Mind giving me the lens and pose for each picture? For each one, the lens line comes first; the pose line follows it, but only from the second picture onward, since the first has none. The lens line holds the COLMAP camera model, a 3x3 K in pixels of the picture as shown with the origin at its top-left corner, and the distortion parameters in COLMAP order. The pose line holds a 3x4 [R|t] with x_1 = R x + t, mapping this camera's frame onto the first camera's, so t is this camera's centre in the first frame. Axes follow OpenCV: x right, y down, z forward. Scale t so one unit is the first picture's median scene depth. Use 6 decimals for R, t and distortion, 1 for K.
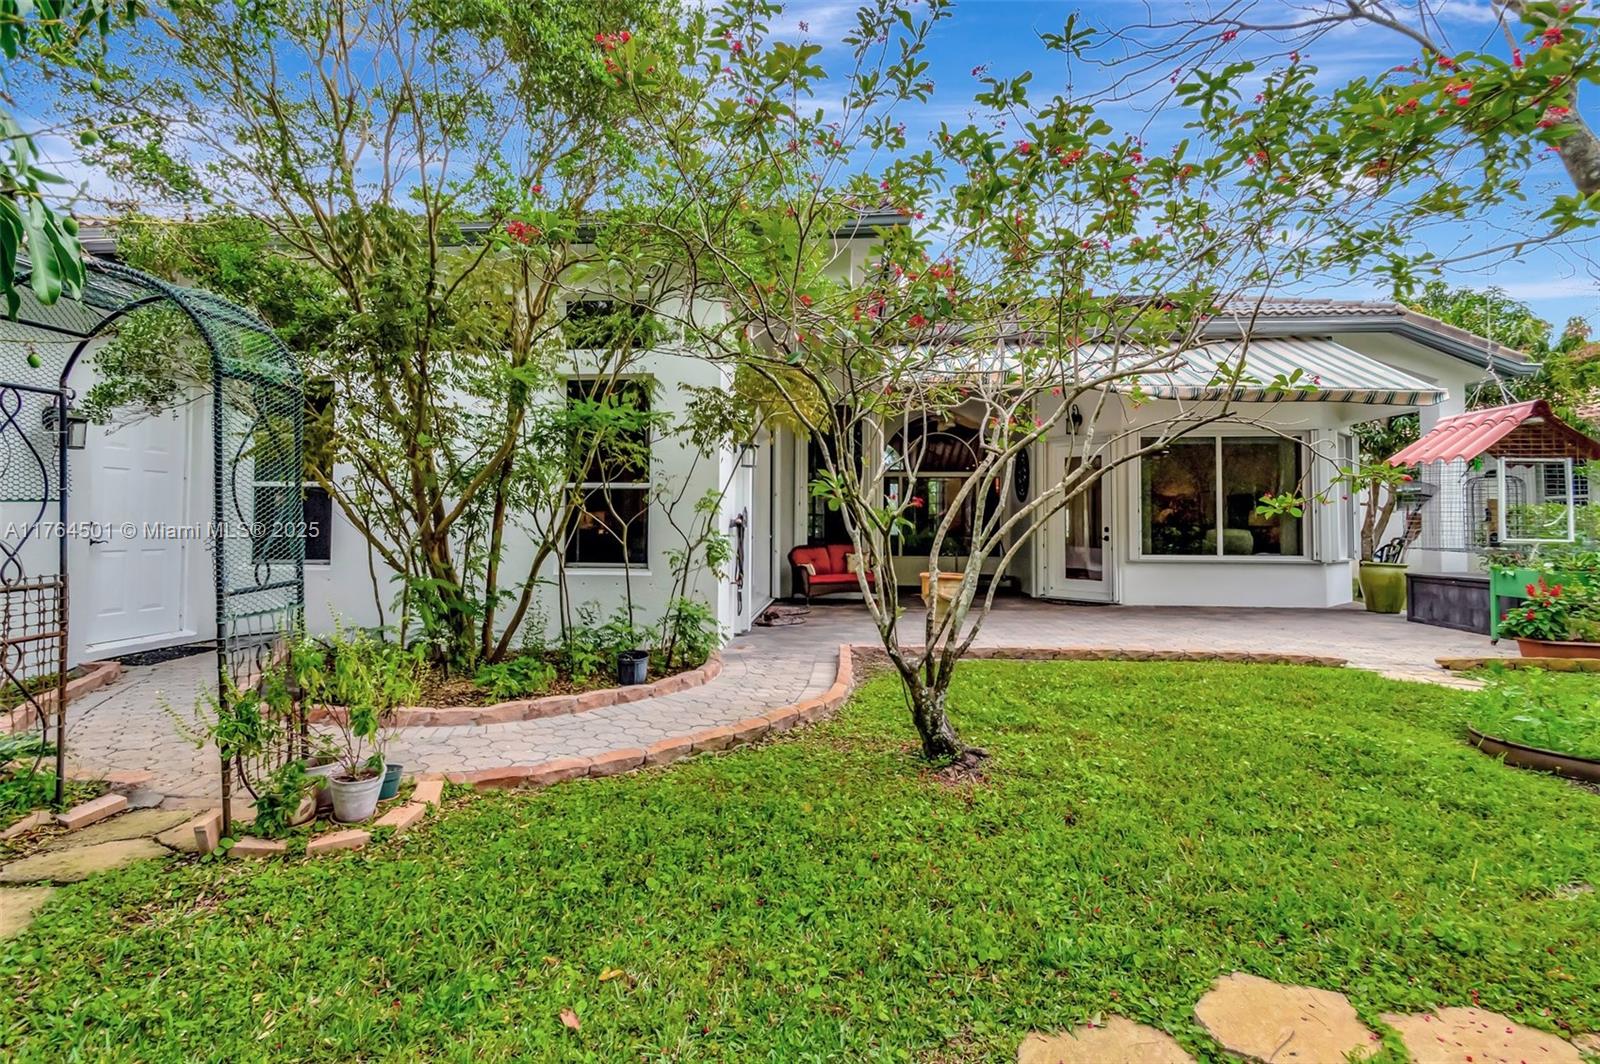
lens RADIAL K [[716.6, 0, 791.1], [0, 716.6, 546.4], [0, 0, 1]] dist [0.023051, -0.000096]
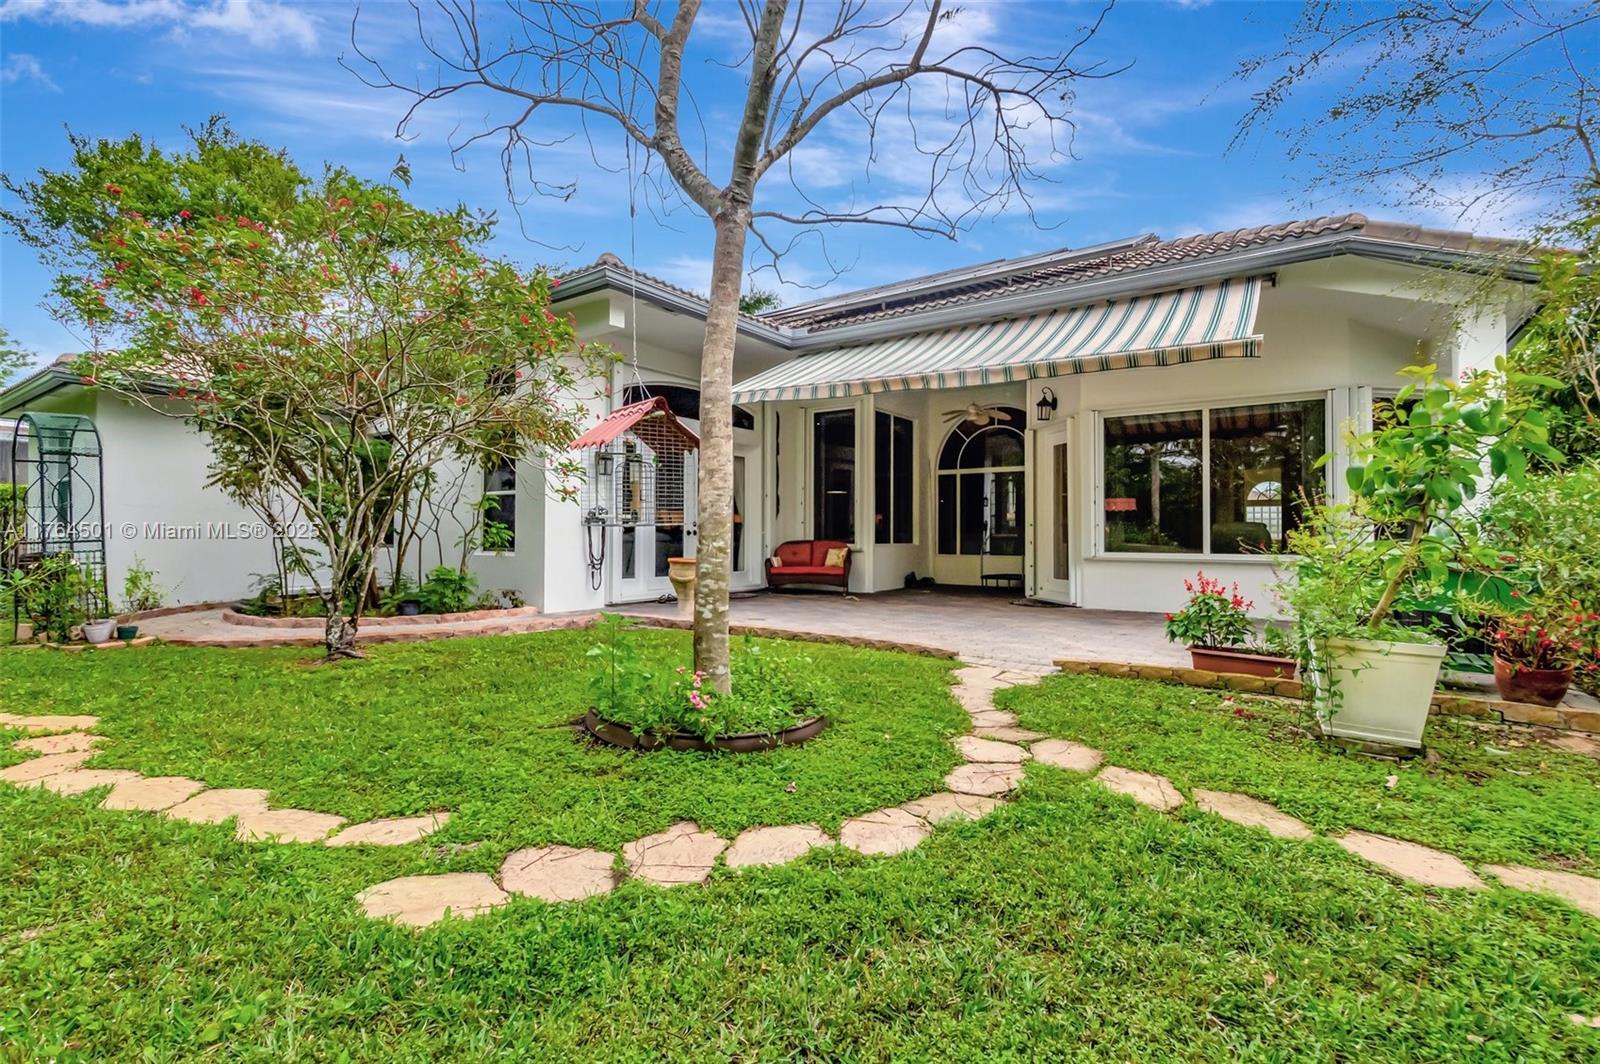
lens RADIAL K [[716.6, 0, 791.1], [0, 716.6, 546.4], [0, 0, 1]] dist [0.023051, -0.000096]
pose [[0.848963, 0.006375, -0.528414, 0.908113], [-0.012218, 0.999897, -0.007566, 0.023380], [0.528311, 0.012879, 0.848953, 0.076798]]
